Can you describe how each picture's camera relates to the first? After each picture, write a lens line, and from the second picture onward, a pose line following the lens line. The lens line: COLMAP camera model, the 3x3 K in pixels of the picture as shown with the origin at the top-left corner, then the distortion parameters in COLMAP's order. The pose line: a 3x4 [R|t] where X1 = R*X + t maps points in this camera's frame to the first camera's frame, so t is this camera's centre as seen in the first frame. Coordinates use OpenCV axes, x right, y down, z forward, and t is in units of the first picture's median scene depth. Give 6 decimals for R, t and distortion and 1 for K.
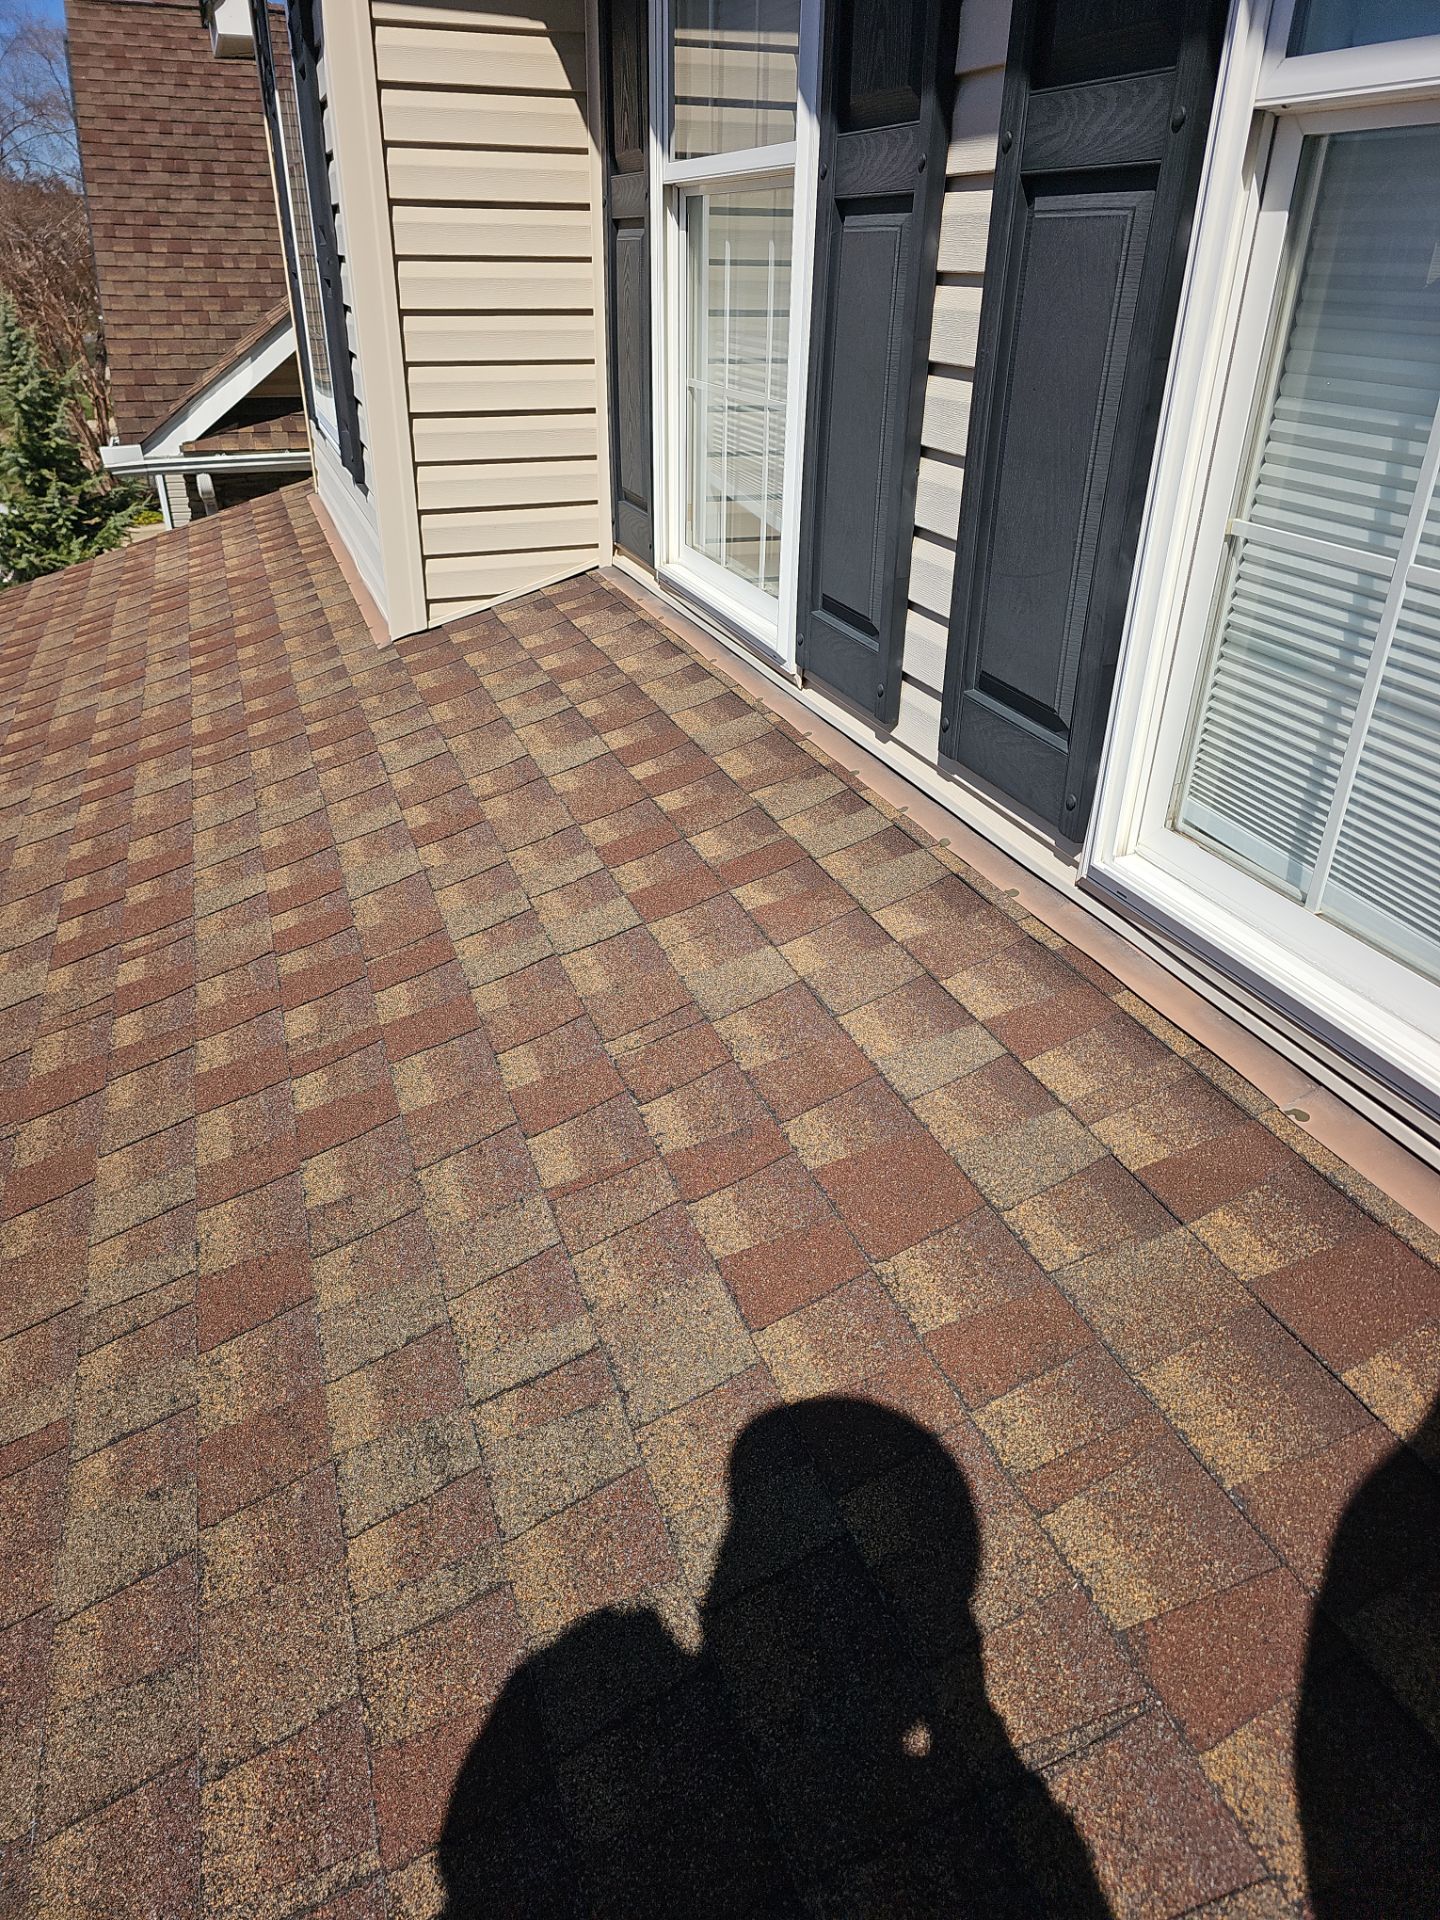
lens RADIAL K [[1257.6, 0, 712.5], [0, 1257.6, 957.8], [0, 0, 1]] dist [0.007848, -0.015221]
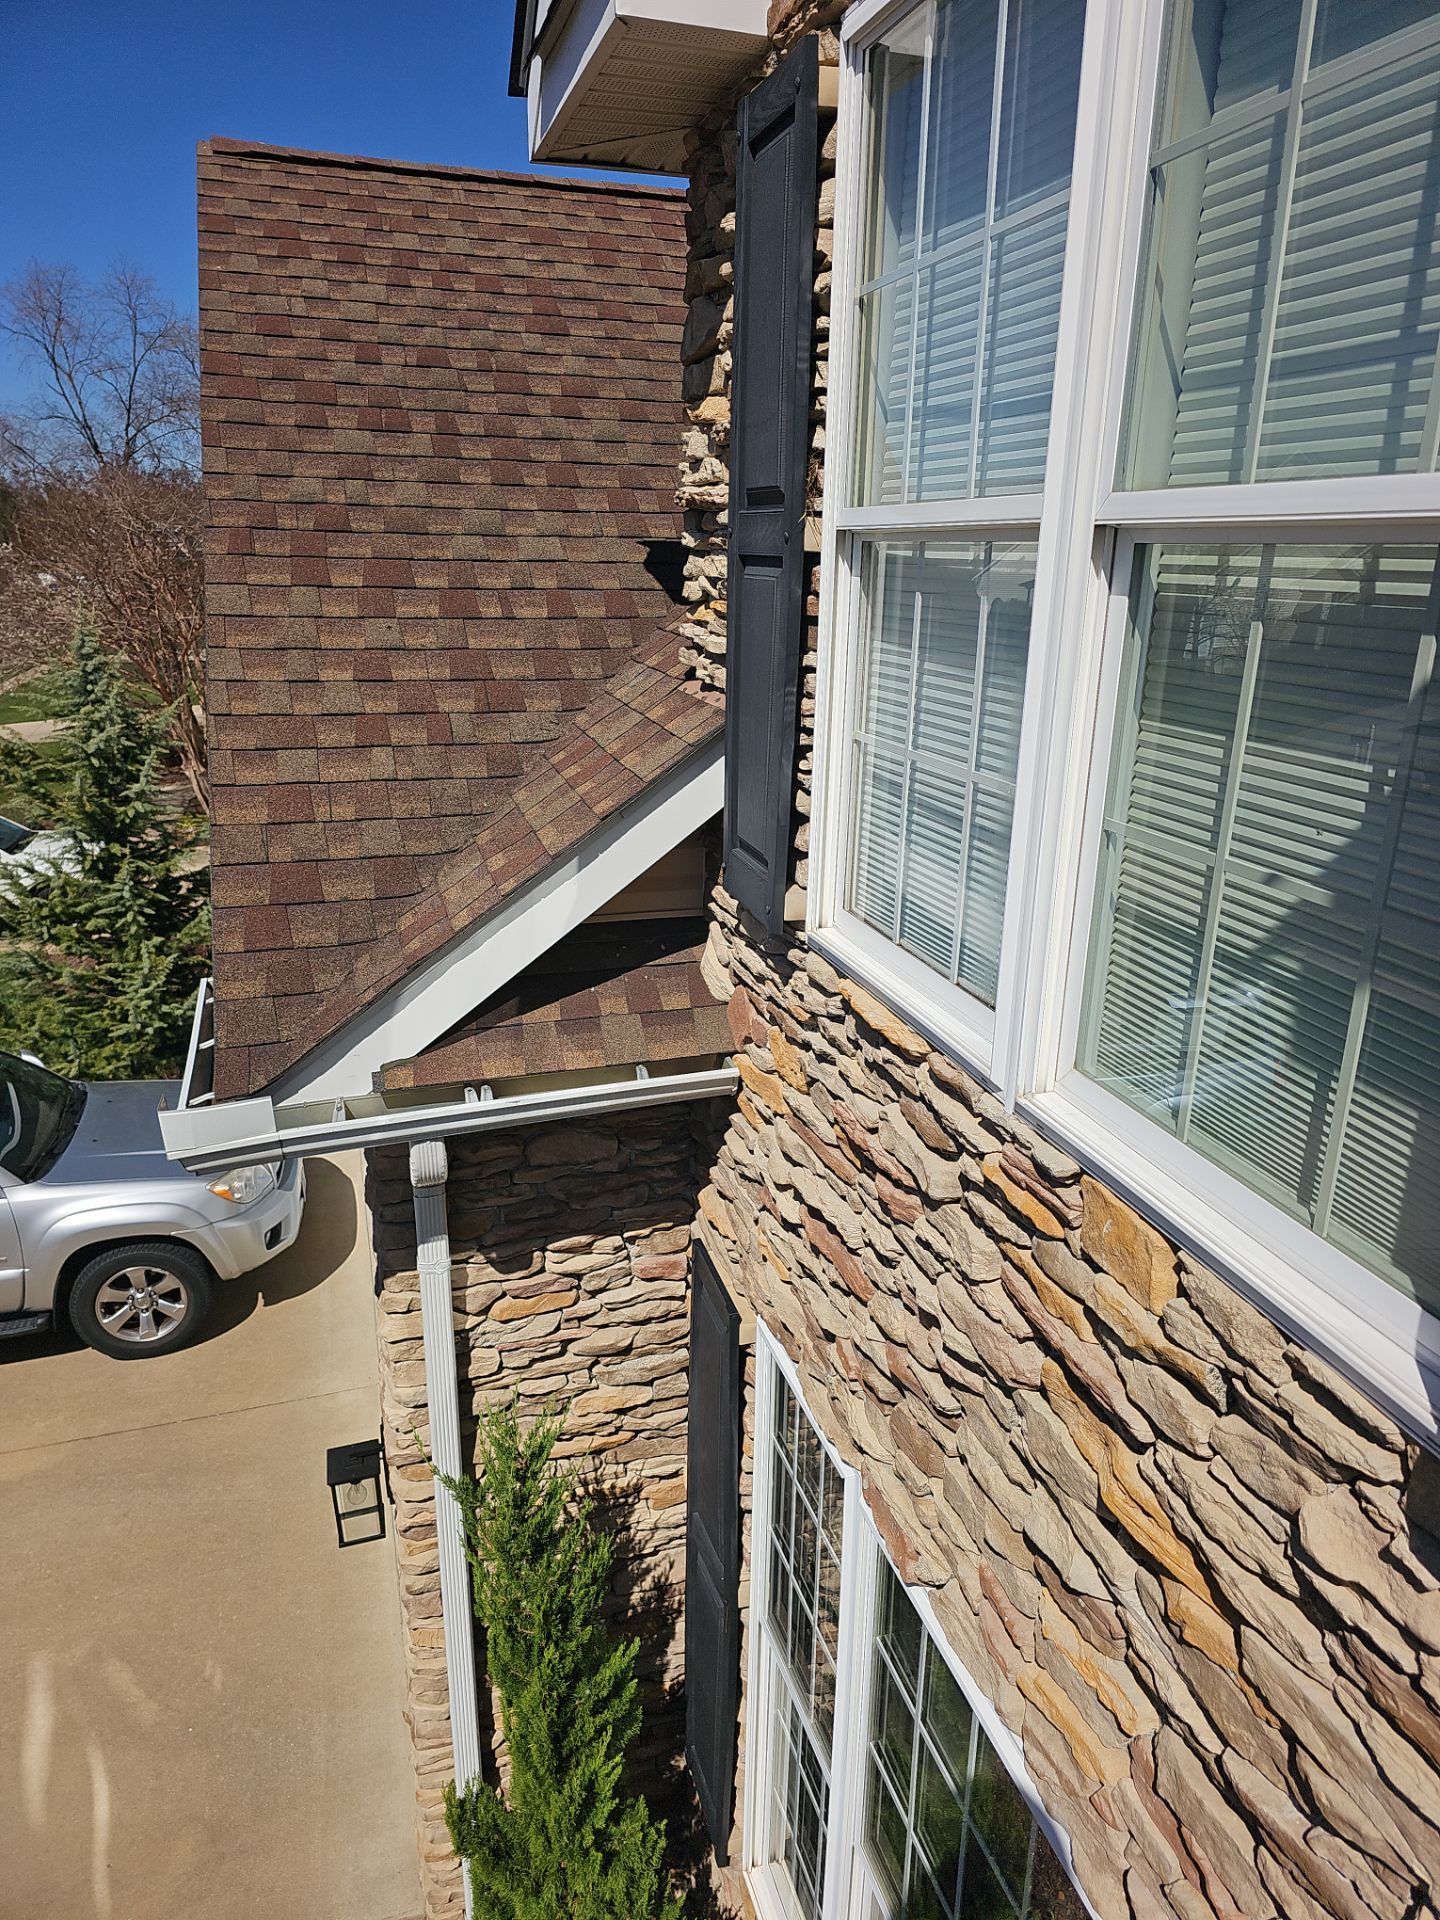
lens RADIAL K [[1257.6, 0, 725.9], [0, 1257.6, 963.5], [0, 0, 1]] dist [0.007848, -0.015221]
pose [[0.999097, 0.016315, -0.039234, -0.263627], [-0.023366, 0.982157, -0.186605, -0.321978], [0.035490, 0.187353, 0.981651, 0.544531]]
